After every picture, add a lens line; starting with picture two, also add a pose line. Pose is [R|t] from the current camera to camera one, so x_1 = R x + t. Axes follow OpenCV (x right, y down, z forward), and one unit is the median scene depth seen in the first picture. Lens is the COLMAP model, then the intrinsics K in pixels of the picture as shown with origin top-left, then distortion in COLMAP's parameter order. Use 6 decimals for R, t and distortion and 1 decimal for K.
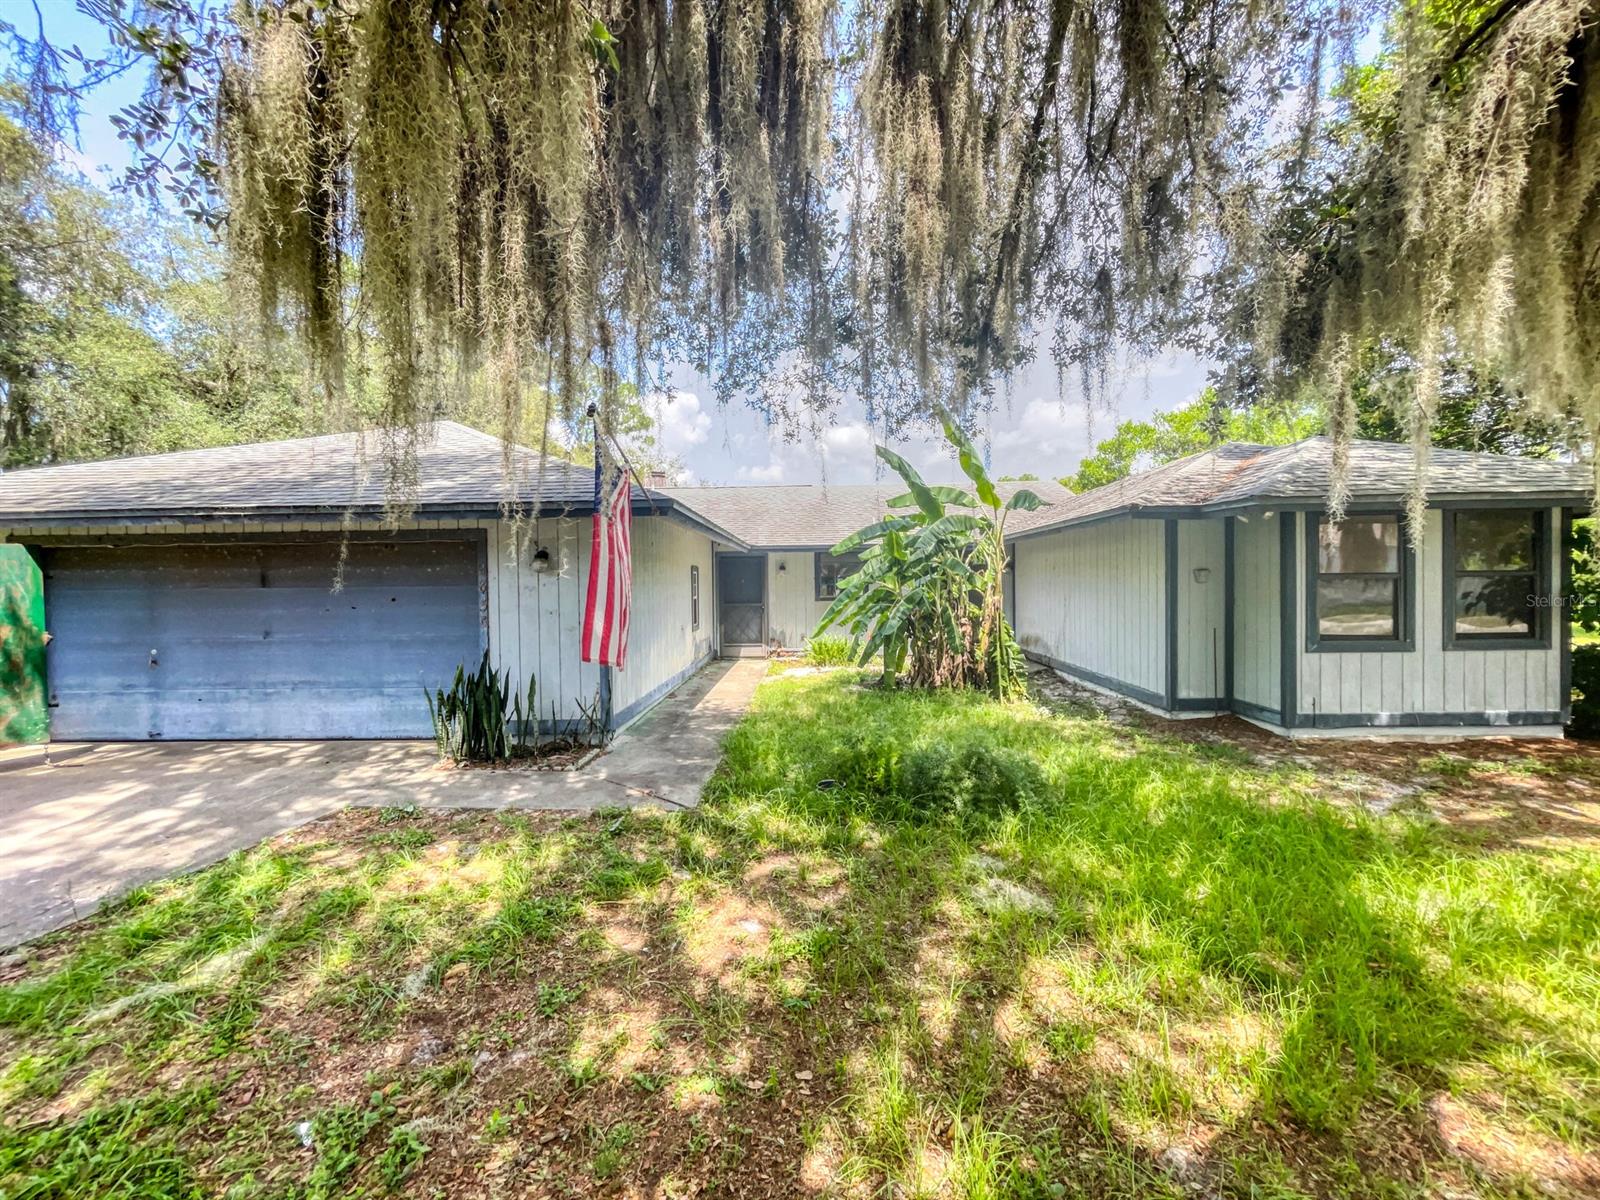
lens RADIAL K [[627.7, 0, 800.0], [0, 627.7, 600.0], [0, 0, 1]] dist [0.002617, 0.000300]
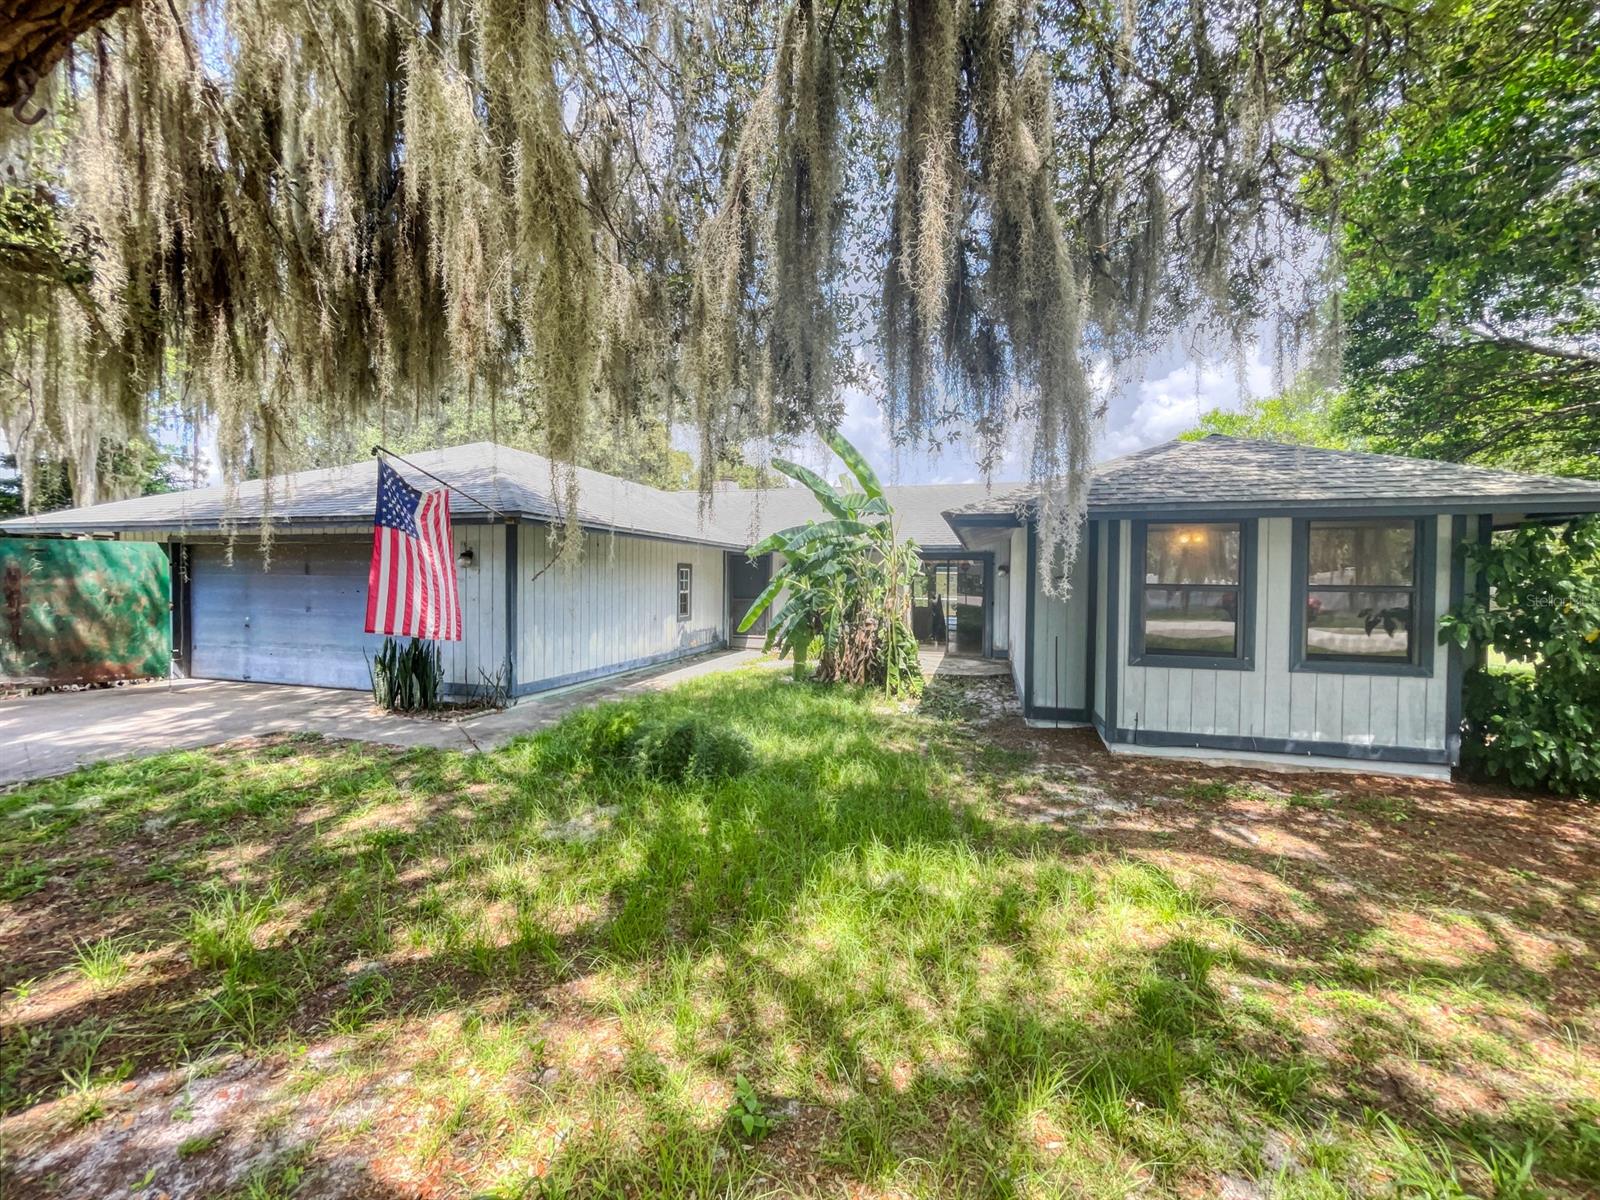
lens RADIAL K [[655.6, 0, 800.5], [0, 655.6, 585.3], [0, 0, 1]] dist [-0.000191, -0.000078]
pose [[0.965390, 0.025697, -0.259543, 0.577342], [-0.029698, 0.999493, -0.011502, -0.012681], [0.259116, 0.018812, 0.965663, -0.107401]]
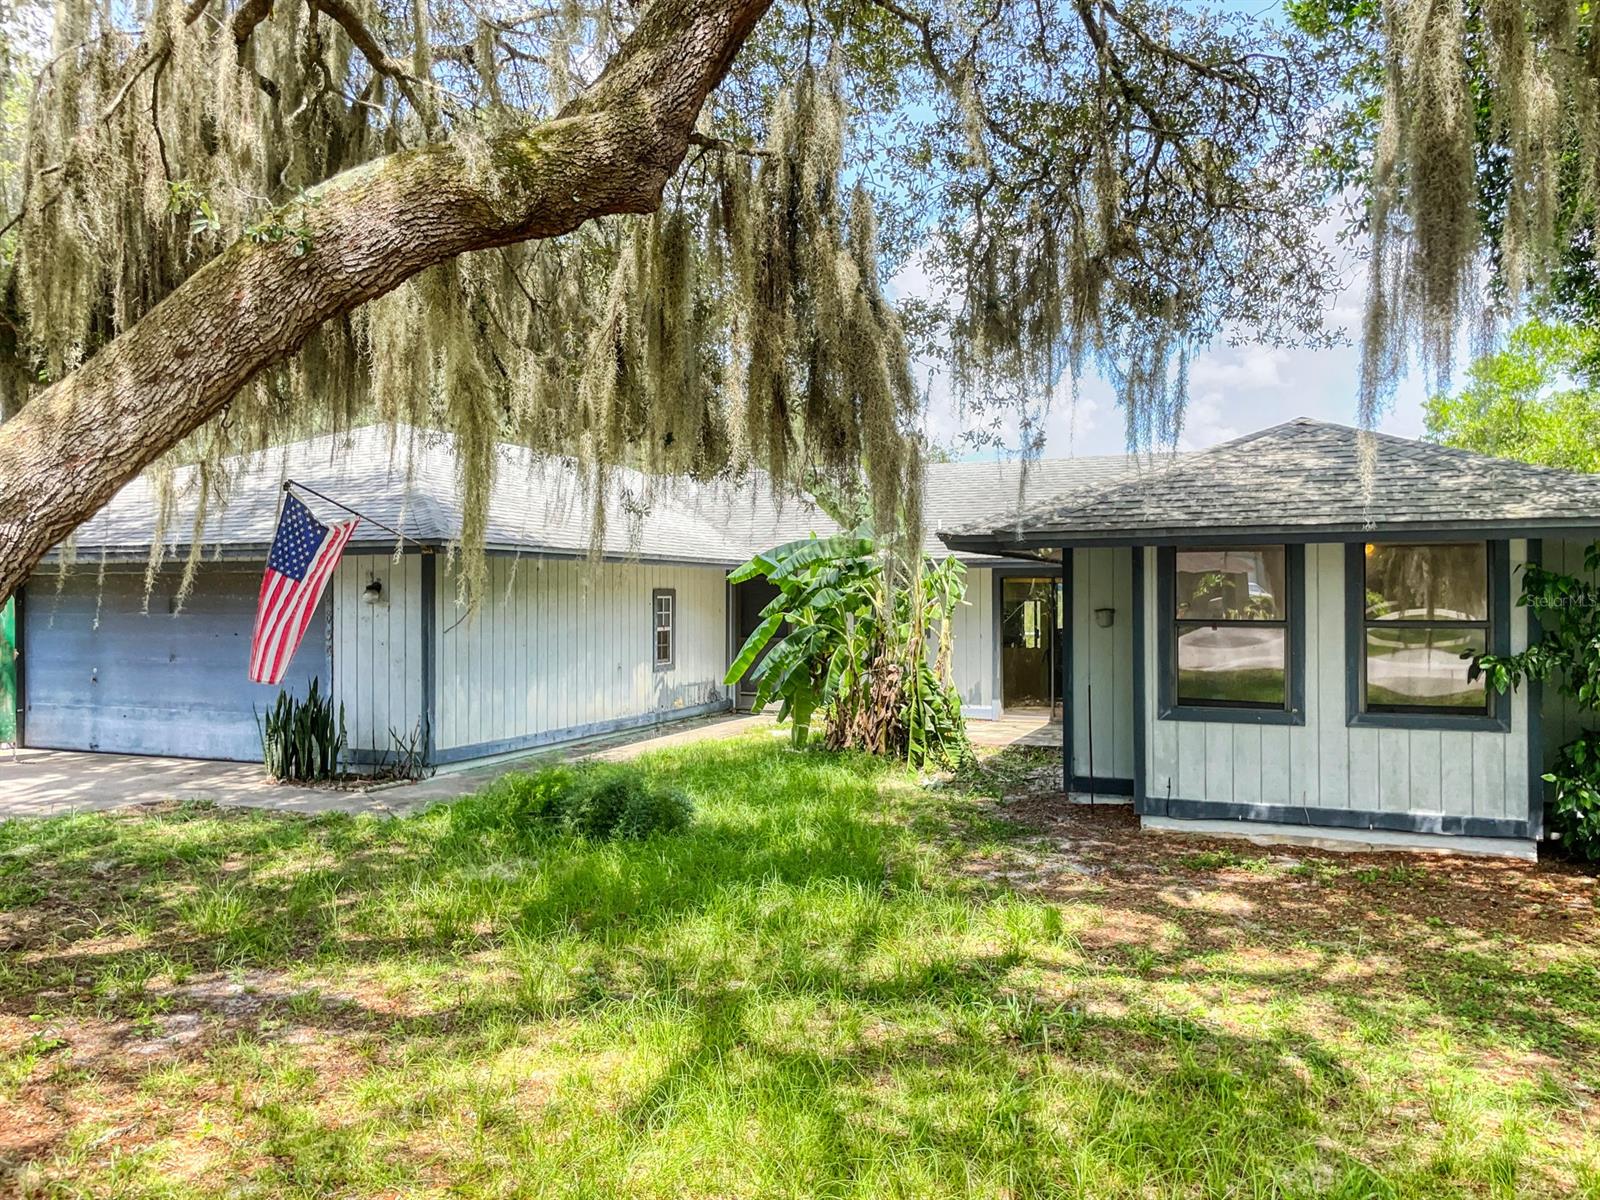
lens RADIAL K [[1190.4, 0, 824.9], [0, 1190.4, 548.3], [0, 0, 1]] dist [0.018280, 0.007051]
pose [[0.938768, -0.000869, -0.344549, 0.927373], [-0.020942, 0.998004, -0.059577, -0.033443], [0.343914, 0.063144, 0.936876, -0.564225]]
